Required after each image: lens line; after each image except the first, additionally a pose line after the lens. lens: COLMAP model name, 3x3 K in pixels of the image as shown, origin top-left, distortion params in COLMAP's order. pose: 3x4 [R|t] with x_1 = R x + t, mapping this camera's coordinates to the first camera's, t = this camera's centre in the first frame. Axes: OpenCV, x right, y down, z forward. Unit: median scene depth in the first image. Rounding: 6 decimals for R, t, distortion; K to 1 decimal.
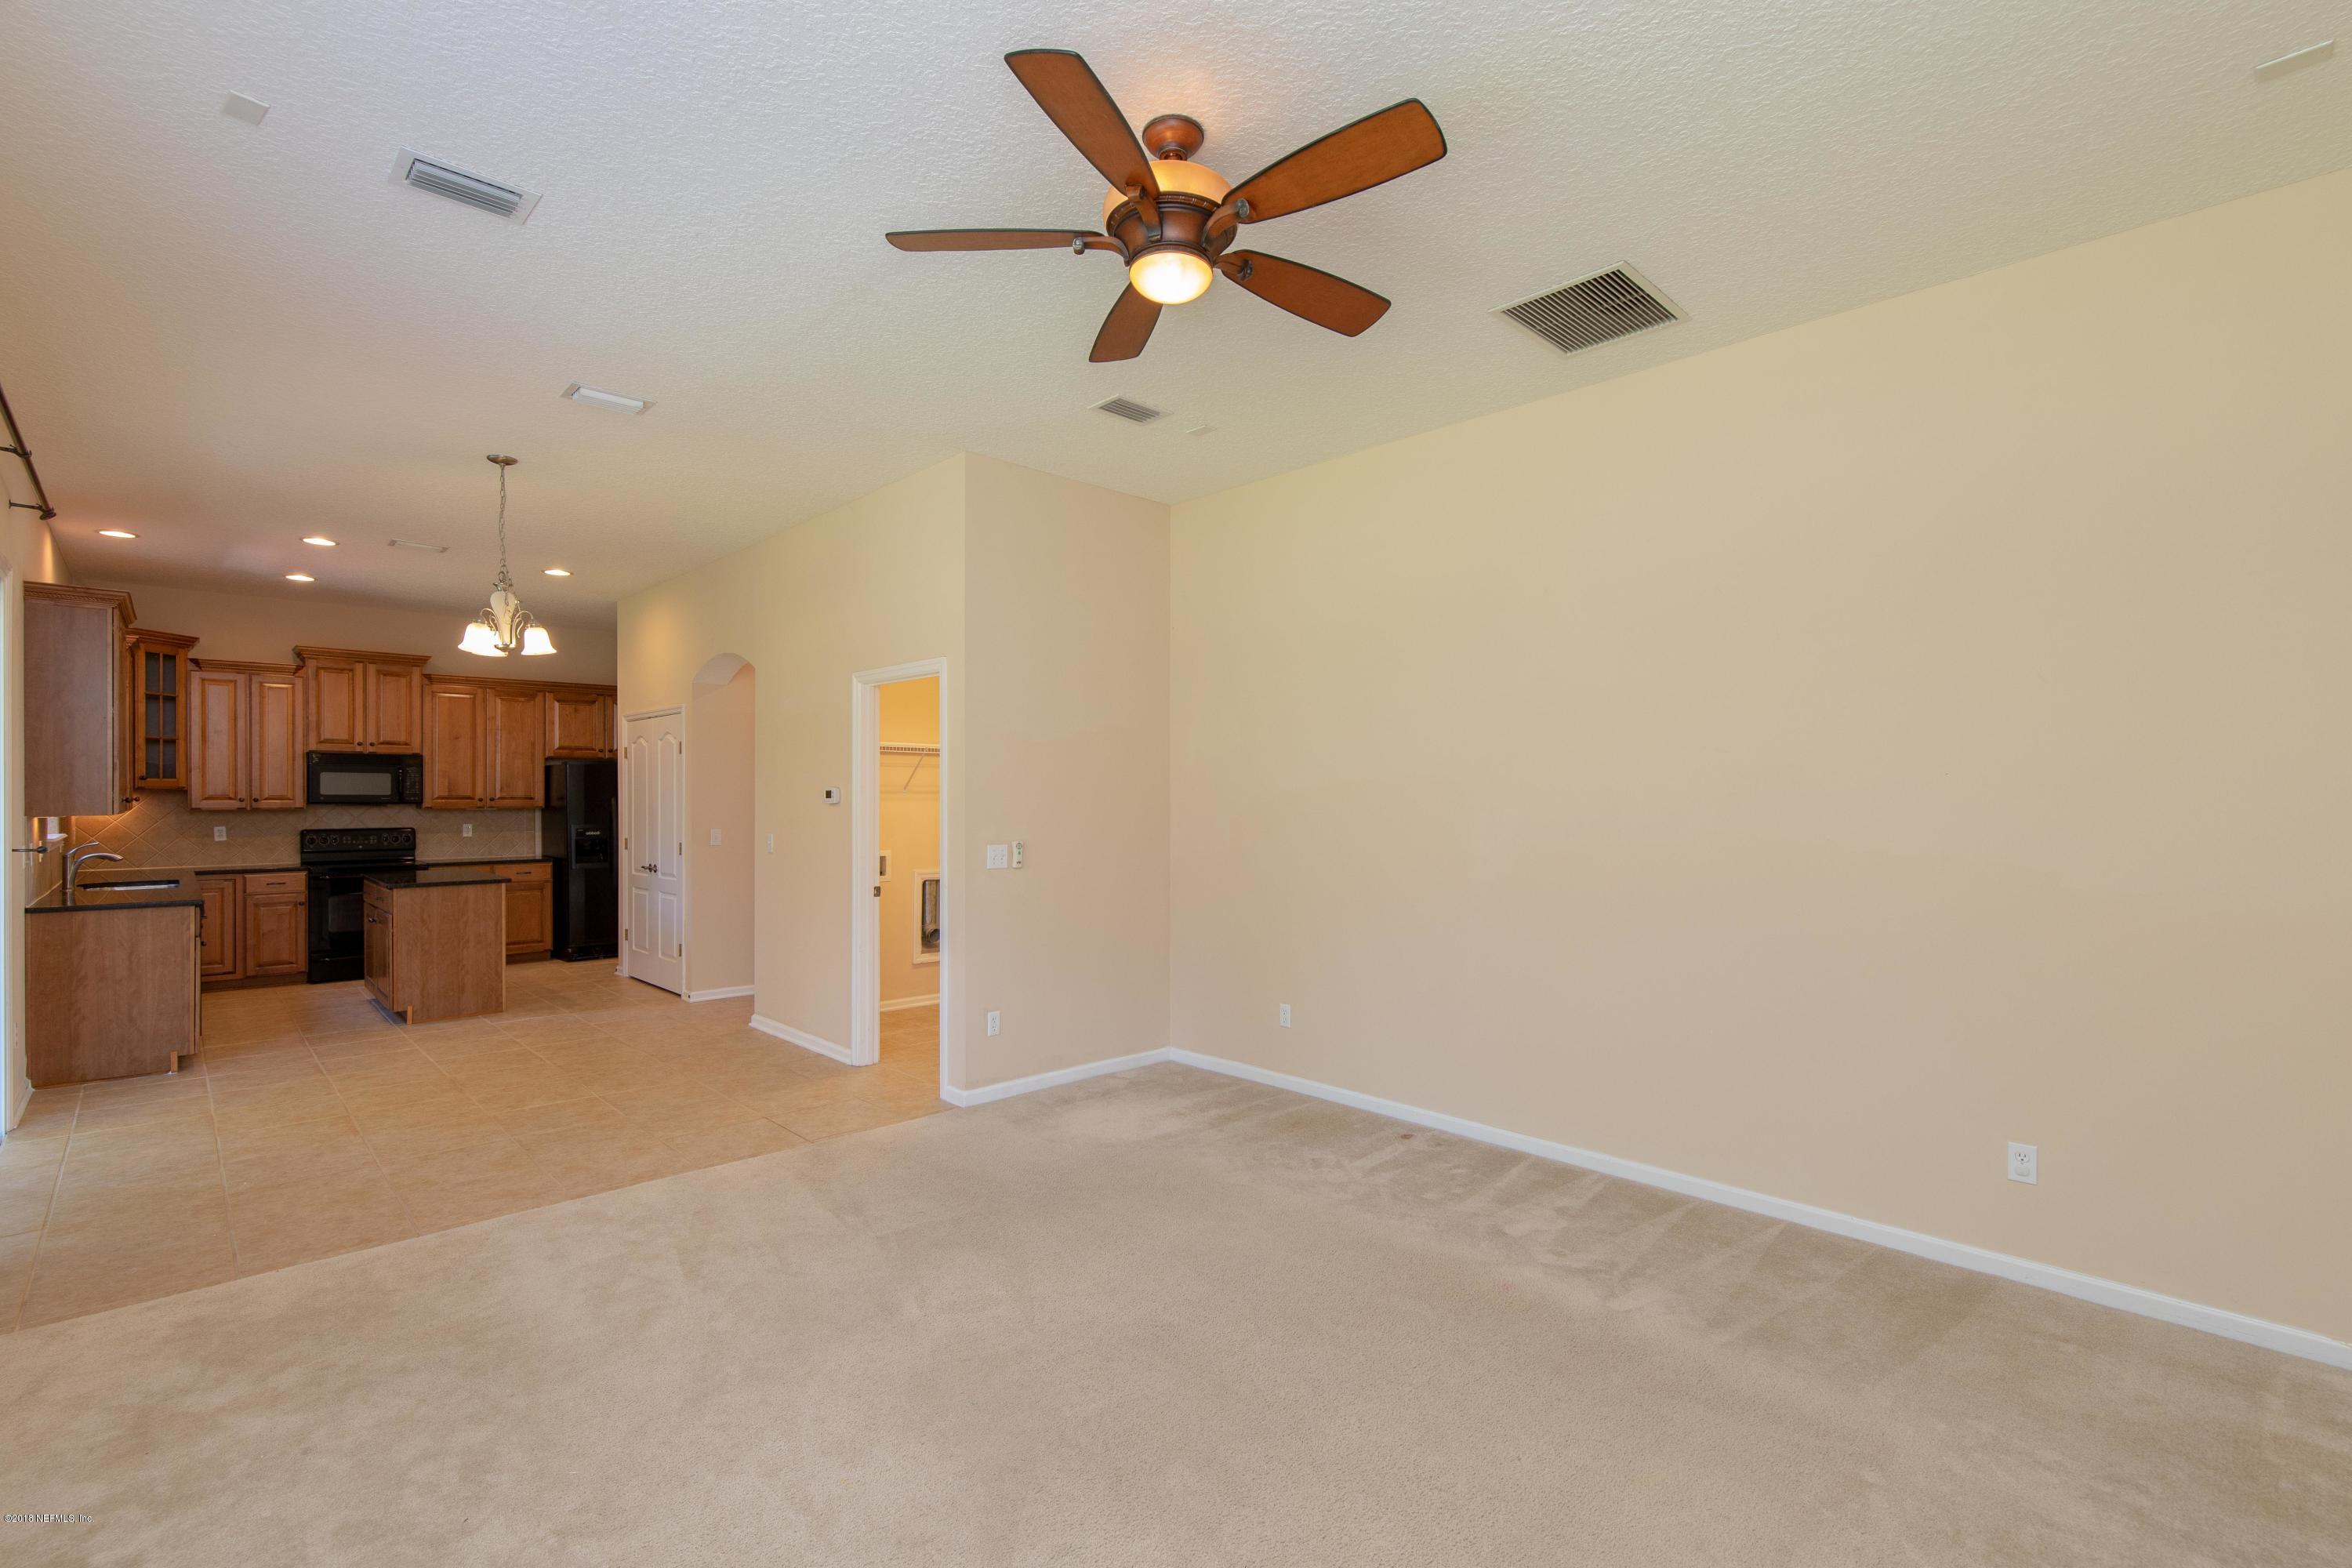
lens RADIAL K [[1064.1, 0, 1175.7], [0, 1064.1, 799.4], [0, 0, 1]] dist [-0.001406, -0.000431]
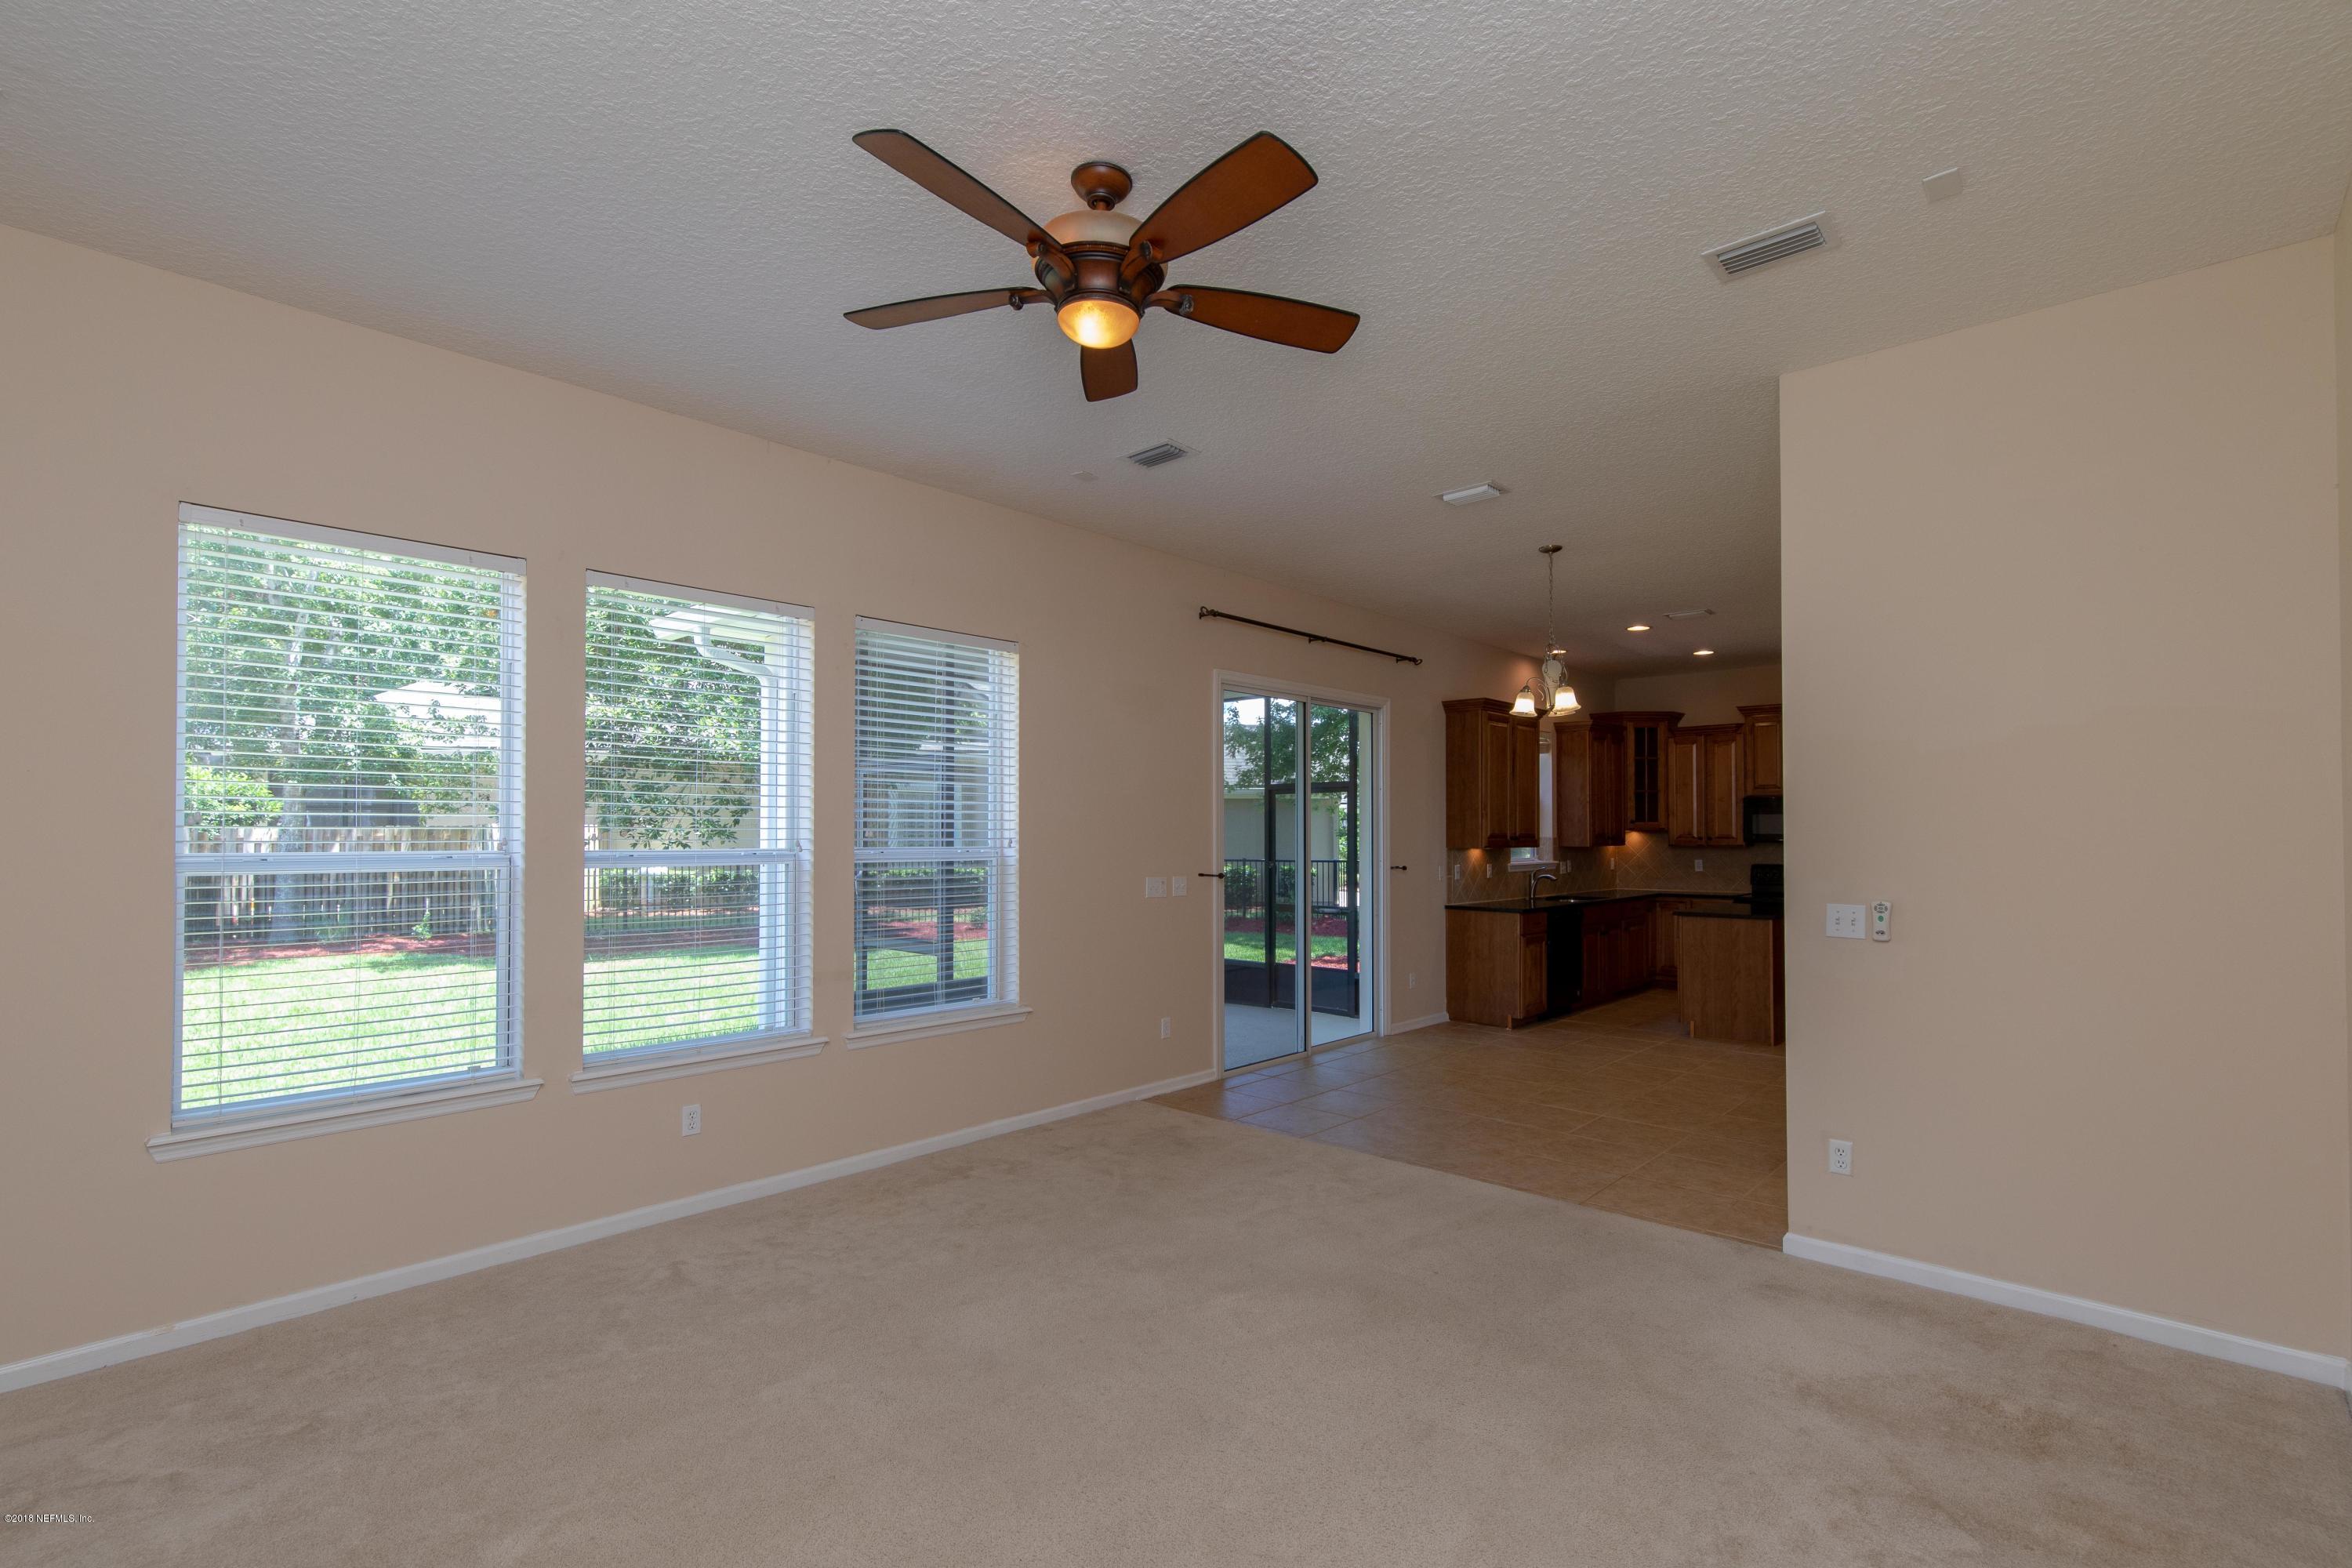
lens RADIAL K [[1064.1, 0, 1175.7], [0, 1064.1, 799.4], [0, 0, 1]] dist [-0.001406, -0.000431]
pose [[0.051699, -0.036030, -0.998013, 0.309948], [-0.003533, 0.999336, -0.036261, 0.001927], [0.998656, 0.005400, 0.051537, 0.317726]]
